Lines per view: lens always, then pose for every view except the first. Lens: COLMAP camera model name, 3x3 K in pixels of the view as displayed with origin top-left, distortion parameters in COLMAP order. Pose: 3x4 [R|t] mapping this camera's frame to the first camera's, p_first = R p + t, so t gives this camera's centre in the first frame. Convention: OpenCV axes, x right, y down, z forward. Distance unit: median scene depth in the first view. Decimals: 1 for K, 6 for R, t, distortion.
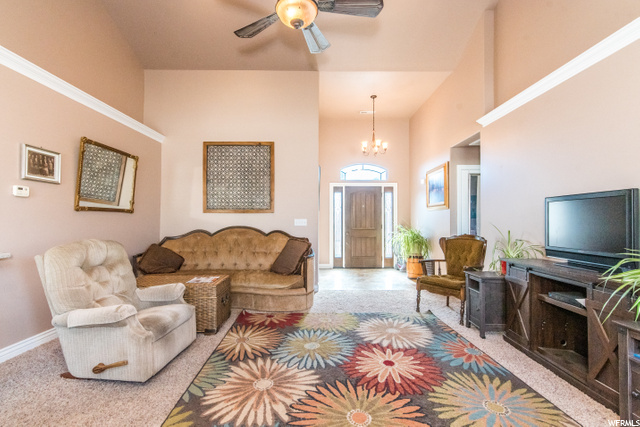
lens RADIAL K [[291.9, 0, 324.6], [0, 291.9, 213.1], [0, 0, 1]] dist [0.010301, 0.000307]
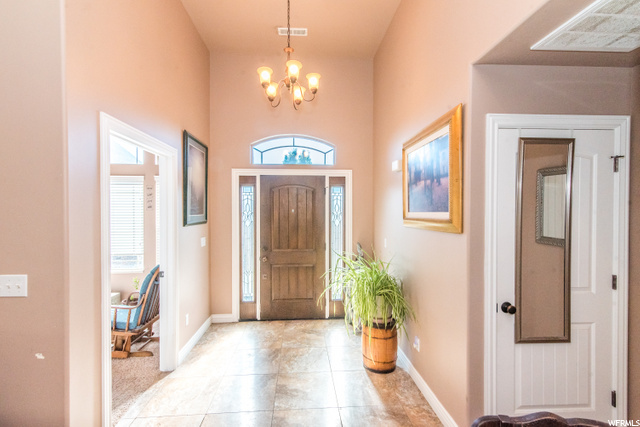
lens RADIAL K [[291.9, 0, 317.2], [0, 291.9, 217.0], [0, 0, 1]] dist [0.010301, 0.000307]
pose [[0.998492, -0.001803, 0.054874, 0.149532], [-0.000375, 0.999214, 0.039650, -0.034488], [-0.054902, -0.039611, 0.997706, 0.435567]]
